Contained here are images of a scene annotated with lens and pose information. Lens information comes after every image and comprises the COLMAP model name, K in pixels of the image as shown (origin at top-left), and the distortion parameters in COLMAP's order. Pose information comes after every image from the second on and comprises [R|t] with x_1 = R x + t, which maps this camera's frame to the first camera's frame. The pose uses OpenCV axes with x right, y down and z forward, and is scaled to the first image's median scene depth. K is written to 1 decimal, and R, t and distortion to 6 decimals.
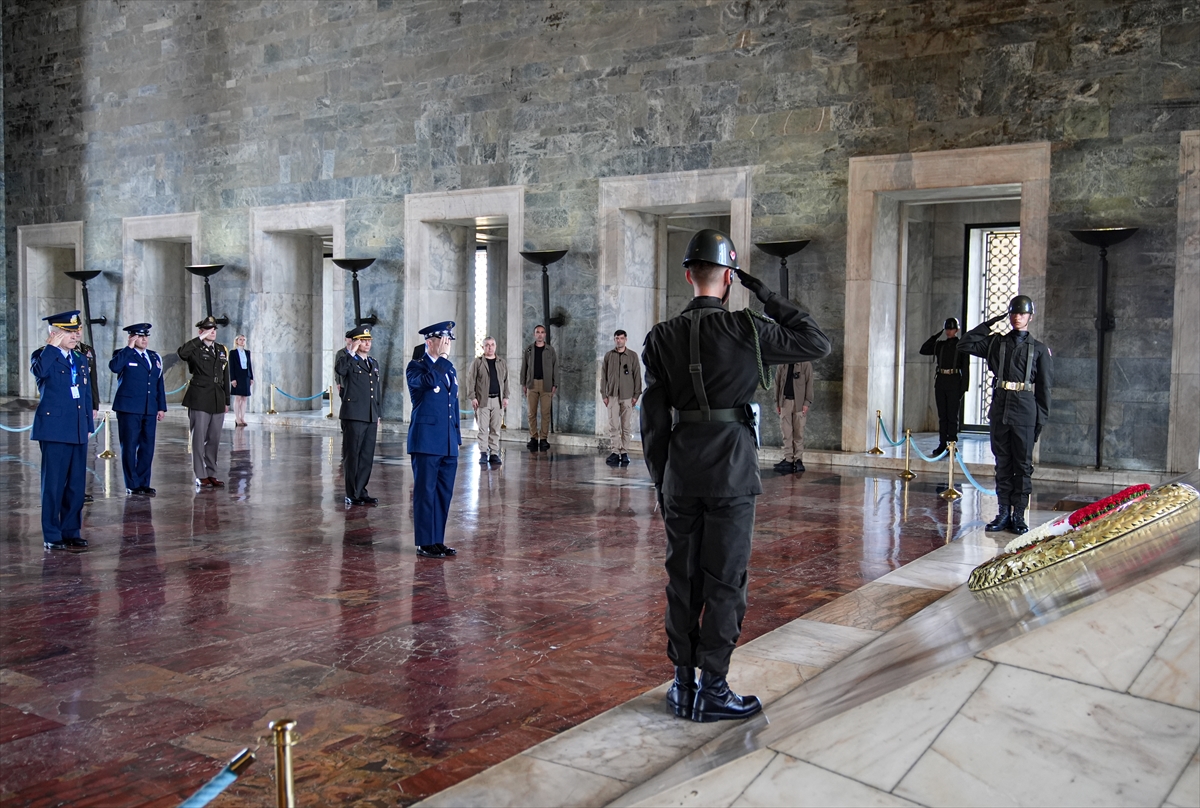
lens RADIAL K [[1170.8, 0, 600.0], [0, 1170.8, 404.0], [0, 0, 1]] dist [-0.008665, -0.005956]
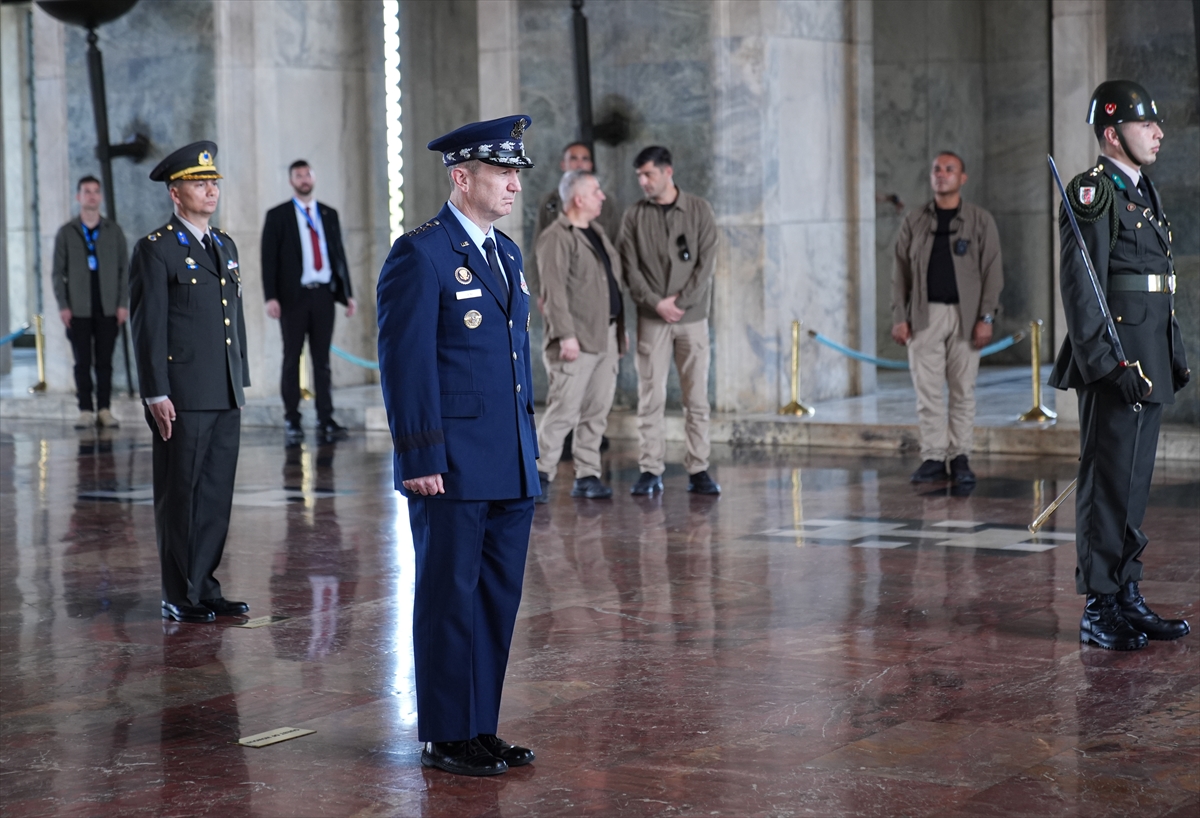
lens RADIAL K [[2598.1, 0, 573.2], [0, 2598.1, 407.1], [0, 0, 1]] dist [0.007394, -0.106083]
pose [[0.999297, -0.036977, 0.006248, -0.056870], [0.036804, 0.998989, 0.025823, 0.000061], [-0.007196, -0.025574, 0.999647, 0.106046]]
